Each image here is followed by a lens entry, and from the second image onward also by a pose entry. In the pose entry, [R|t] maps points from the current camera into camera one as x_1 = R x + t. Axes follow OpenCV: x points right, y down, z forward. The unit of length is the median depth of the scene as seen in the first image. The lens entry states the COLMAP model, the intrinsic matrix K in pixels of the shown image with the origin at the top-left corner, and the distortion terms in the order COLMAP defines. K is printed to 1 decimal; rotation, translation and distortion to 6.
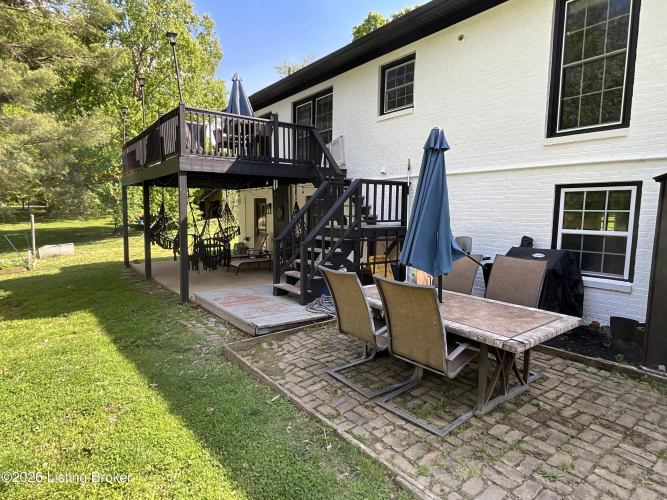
lens RADIAL K [[383.5, 0, 333.5], [0, 383.5, 250.0], [0, 0, 1]] dist [-0.000780, -0.000122]
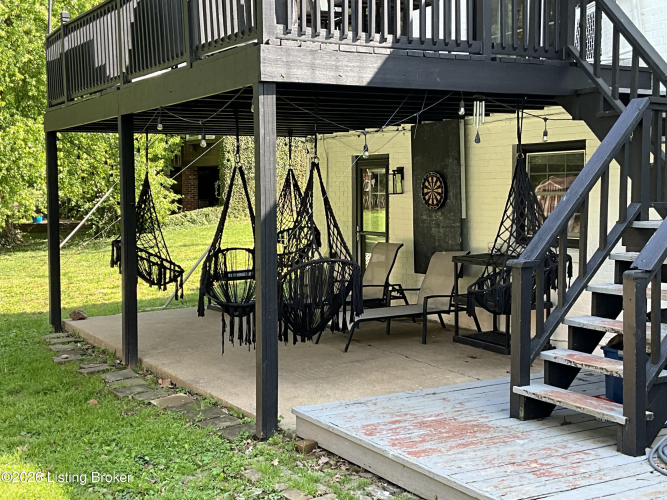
lens RADIAL K [[877.1, 0, 333.5], [0, 877.1, 250.0], [0, 0, 1]] dist [0.116370, 0.001265]
pose [[0.992484, -0.012628, -0.121725, -0.184053], [0.009062, 0.999515, -0.029800, -0.013141], [0.122042, 0.028473, 0.992116, 0.128743]]
